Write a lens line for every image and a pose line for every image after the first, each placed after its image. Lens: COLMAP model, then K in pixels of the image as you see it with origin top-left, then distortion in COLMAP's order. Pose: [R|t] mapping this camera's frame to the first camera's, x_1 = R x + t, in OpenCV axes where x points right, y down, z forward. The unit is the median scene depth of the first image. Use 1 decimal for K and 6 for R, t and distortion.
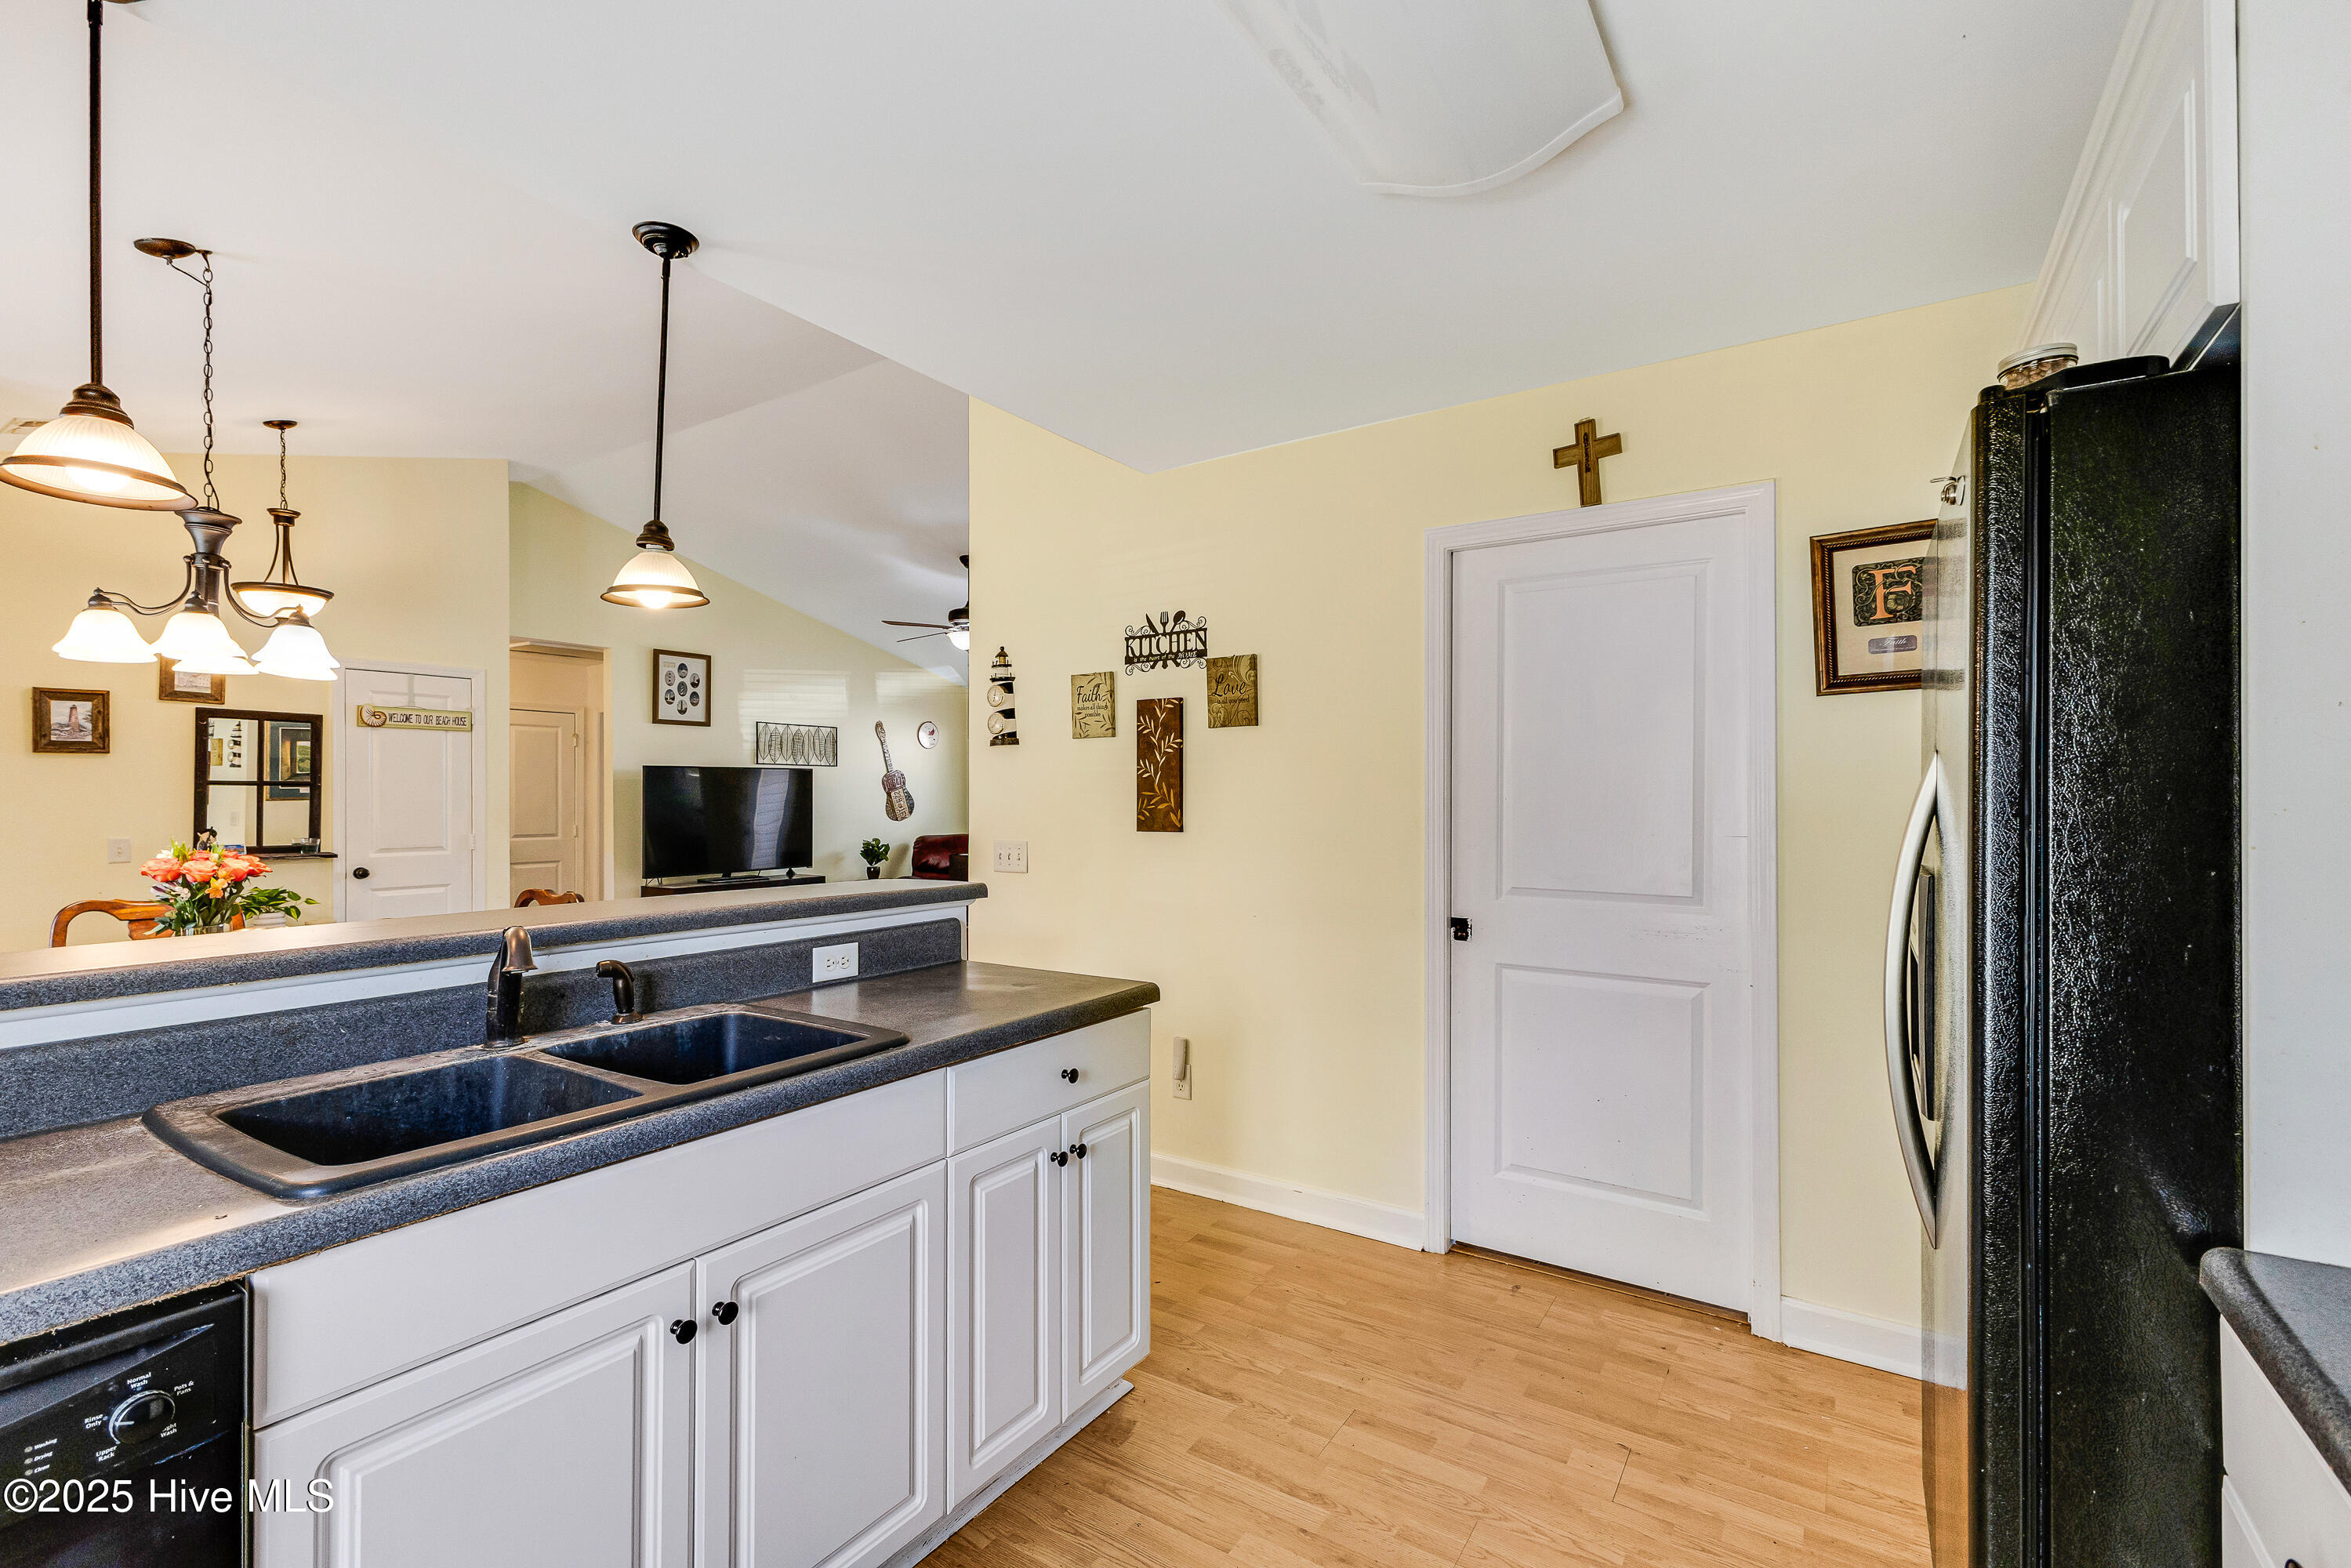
lens RADIAL K [[1030.4, 0, 1195.1], [0, 1030.4, 803.1], [0, 0, 1]] dist [0.010383, -0.000068]
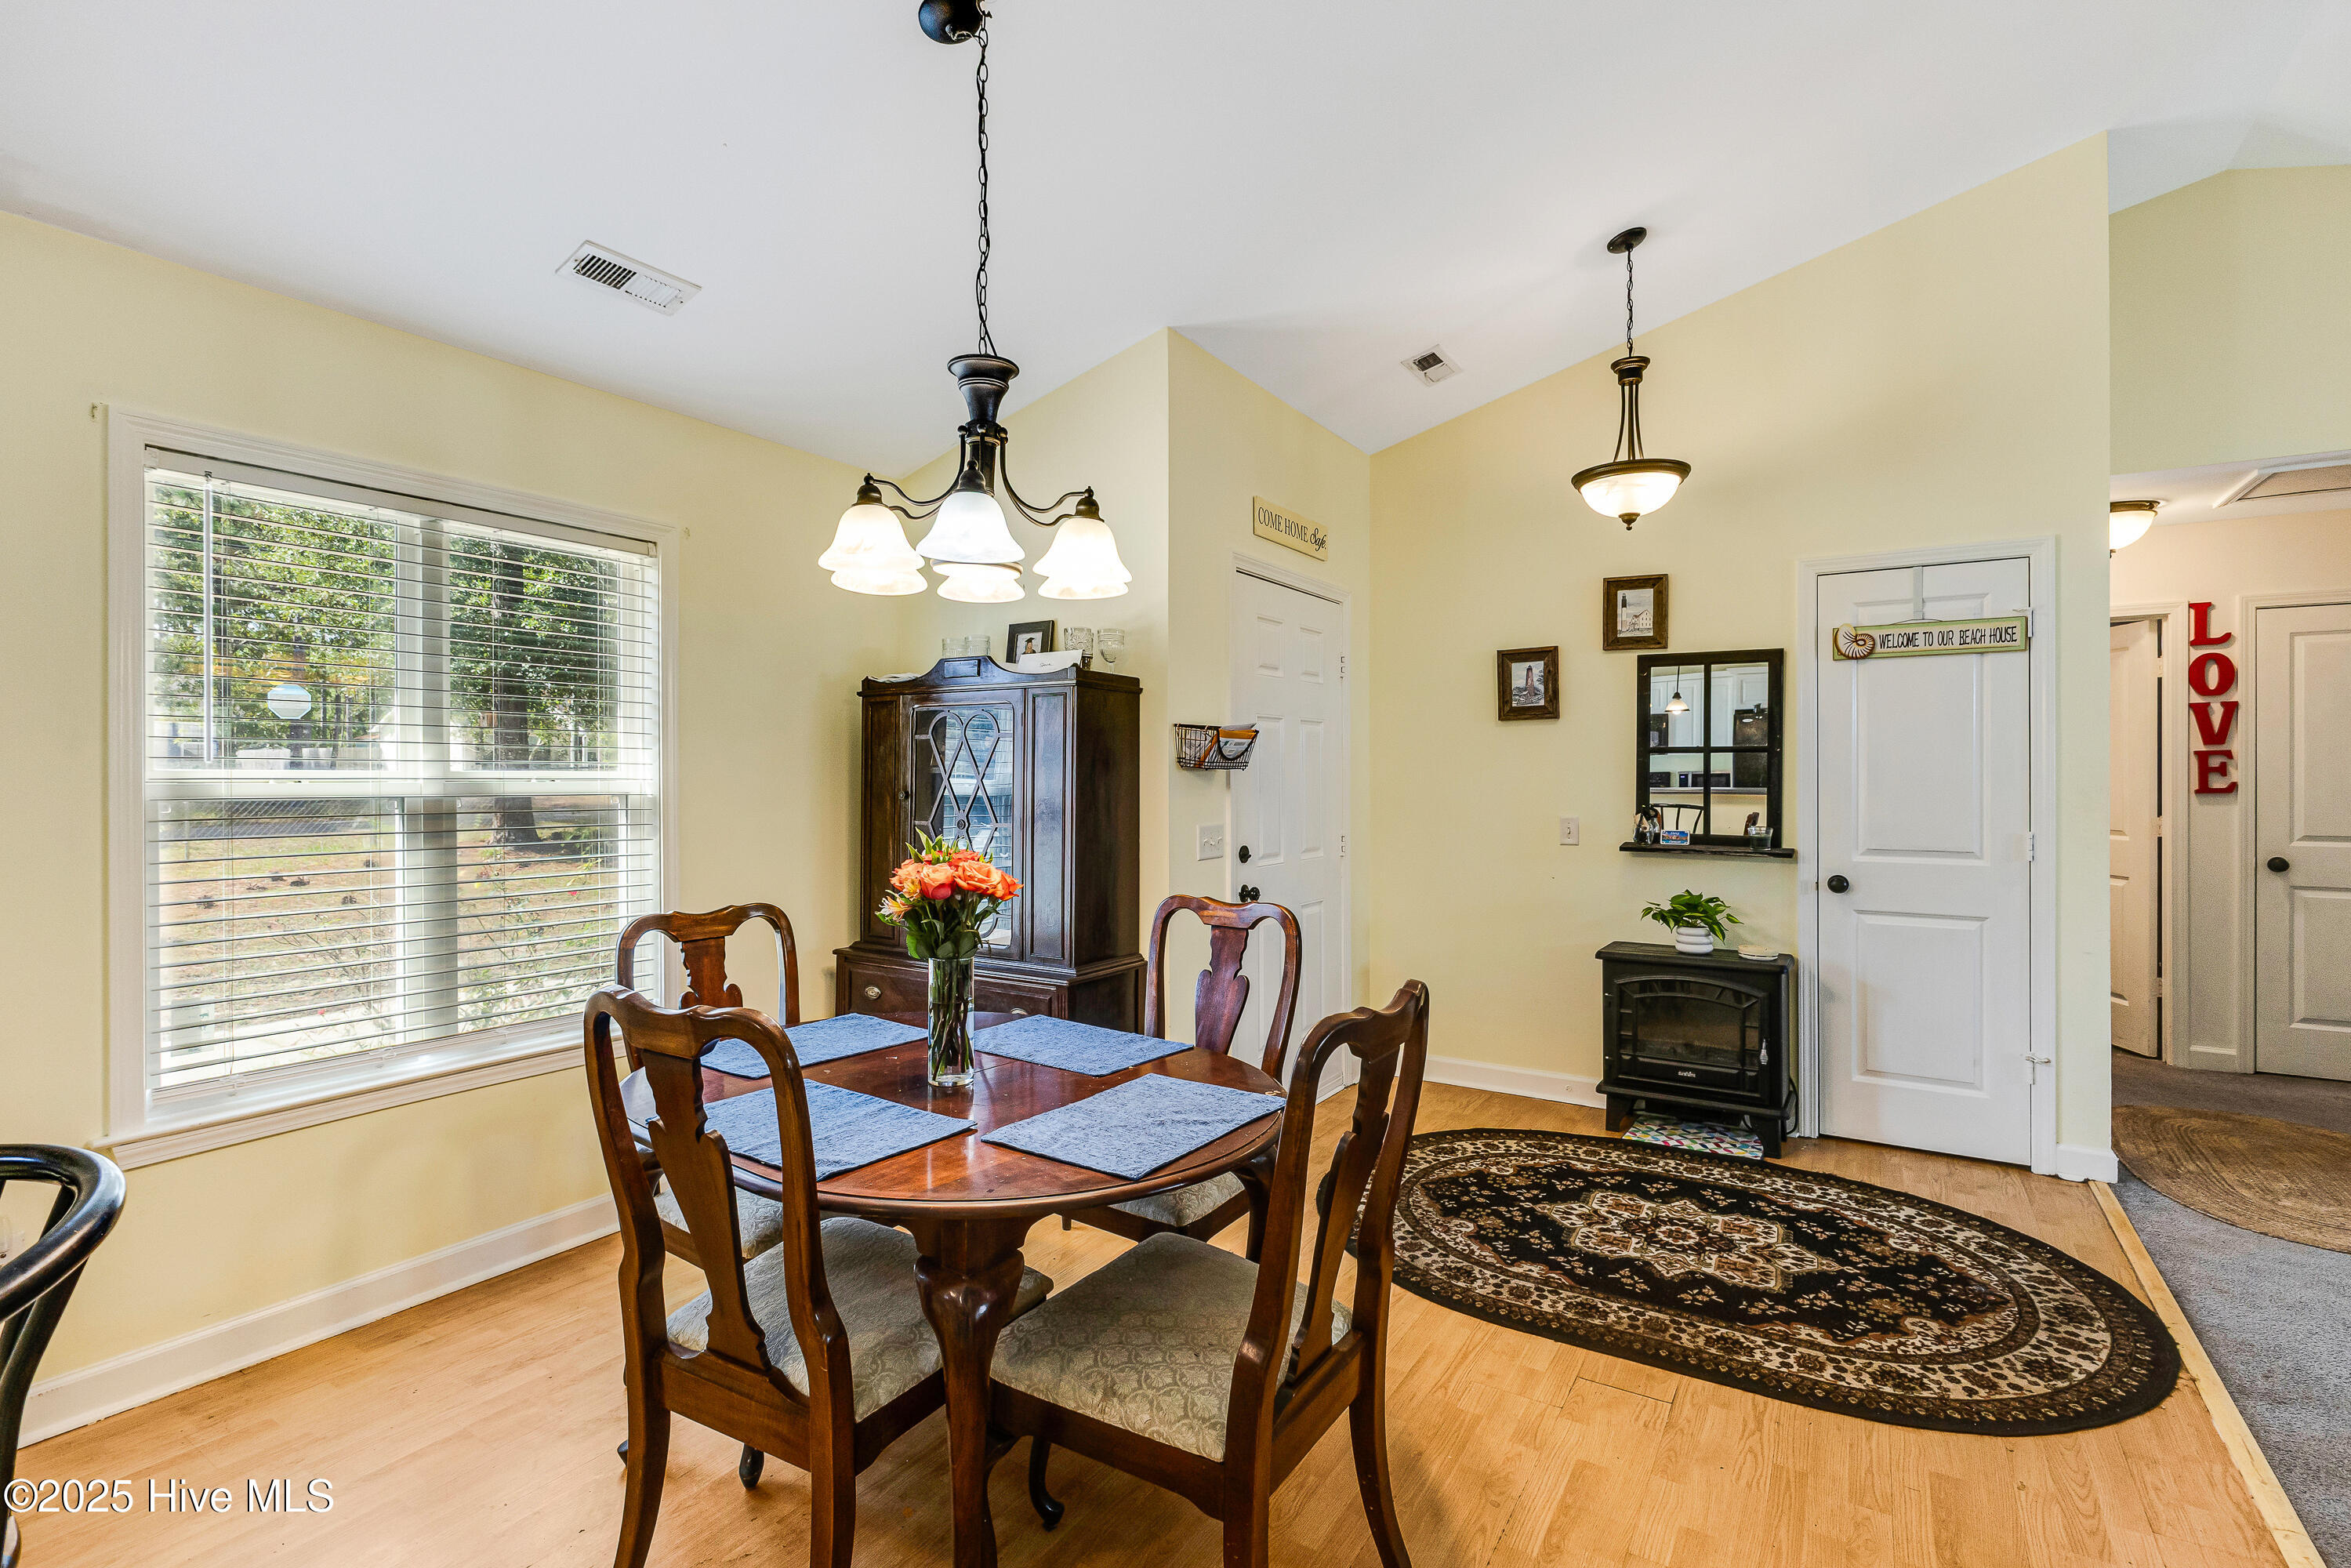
lens RADIAL K [[1101.8, 0, 1181.6], [0, 1101.8, 760.9], [0, 0, 1]] dist [-0.004084, 0.000282]
pose [[0.000710, -0.007923, -0.999968, -0.077501], [-0.002560, 0.999965, -0.007925, -0.002607], [0.999996, 0.002566, 0.000690, 0.413296]]
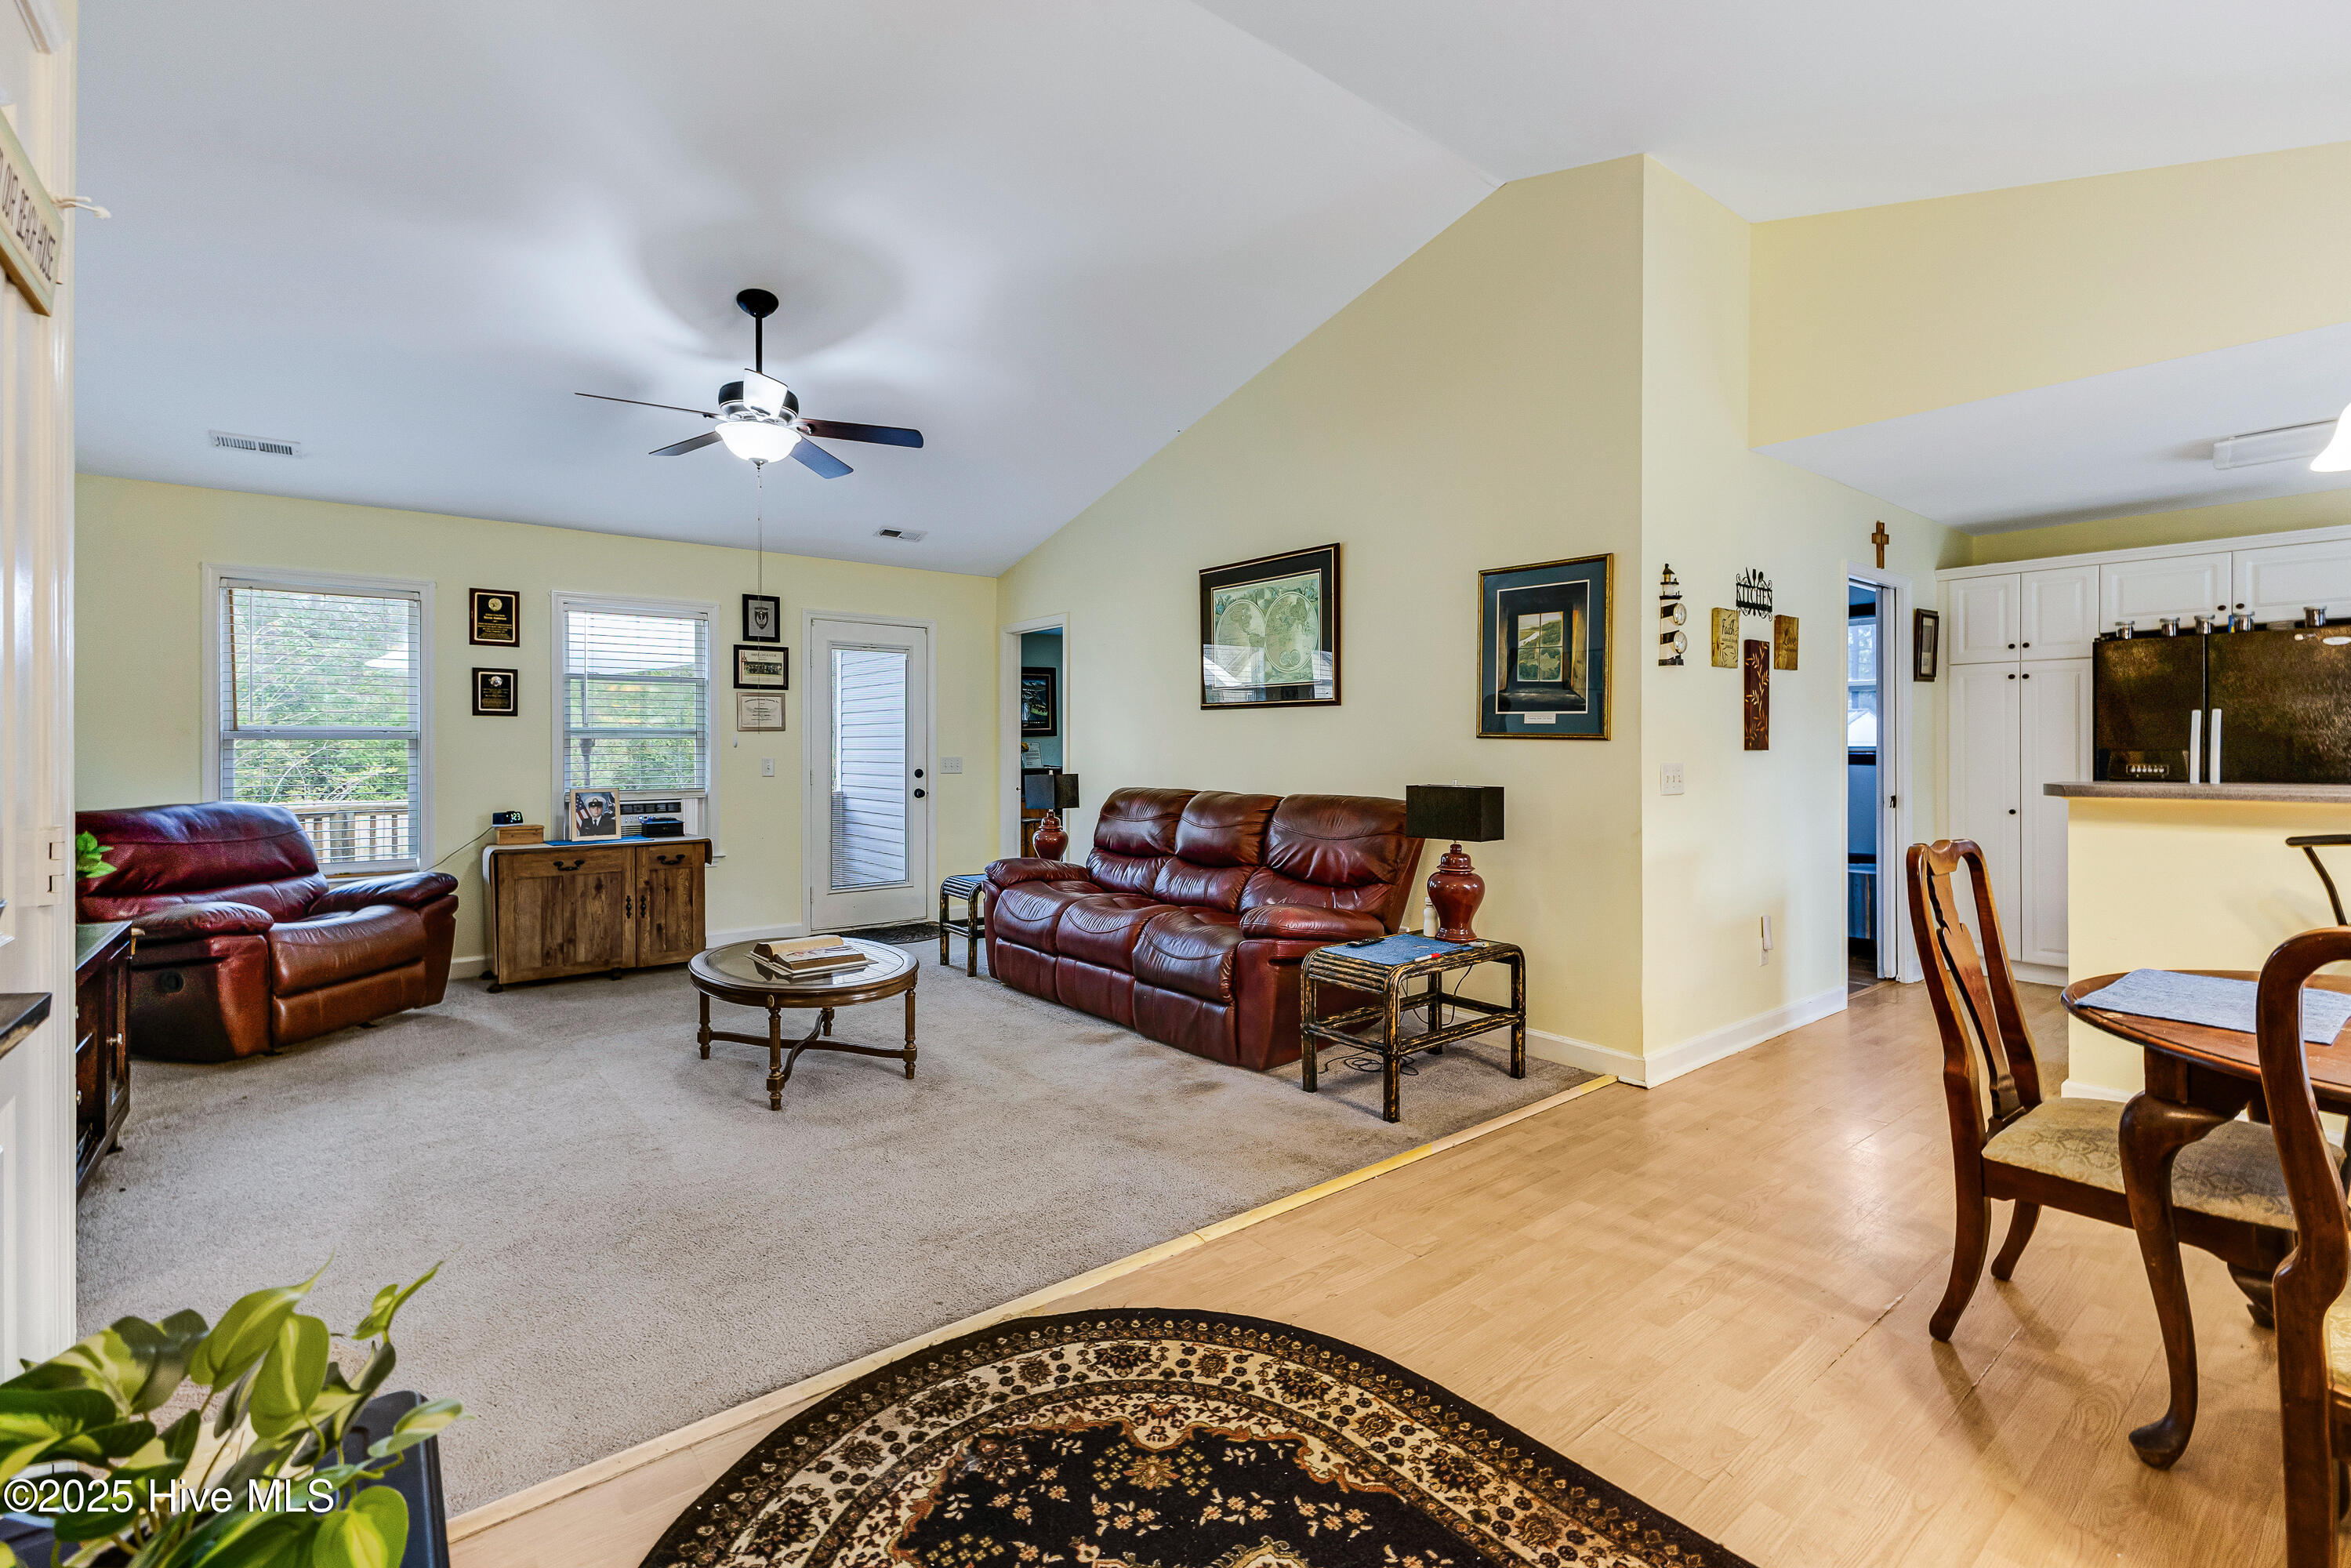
lens RADIAL K [[1030.4, 0, 1166.4], [0, 1030.4, 751.8], [0, 0, 1]] dist [0.010383, -0.000068]
pose [[0.334568, -0.000931, 0.942371, -0.632187], [0.005016, 0.999987, -0.000793, 0.012193], [-0.942358, 0.004992, 0.334568, 0.558401]]
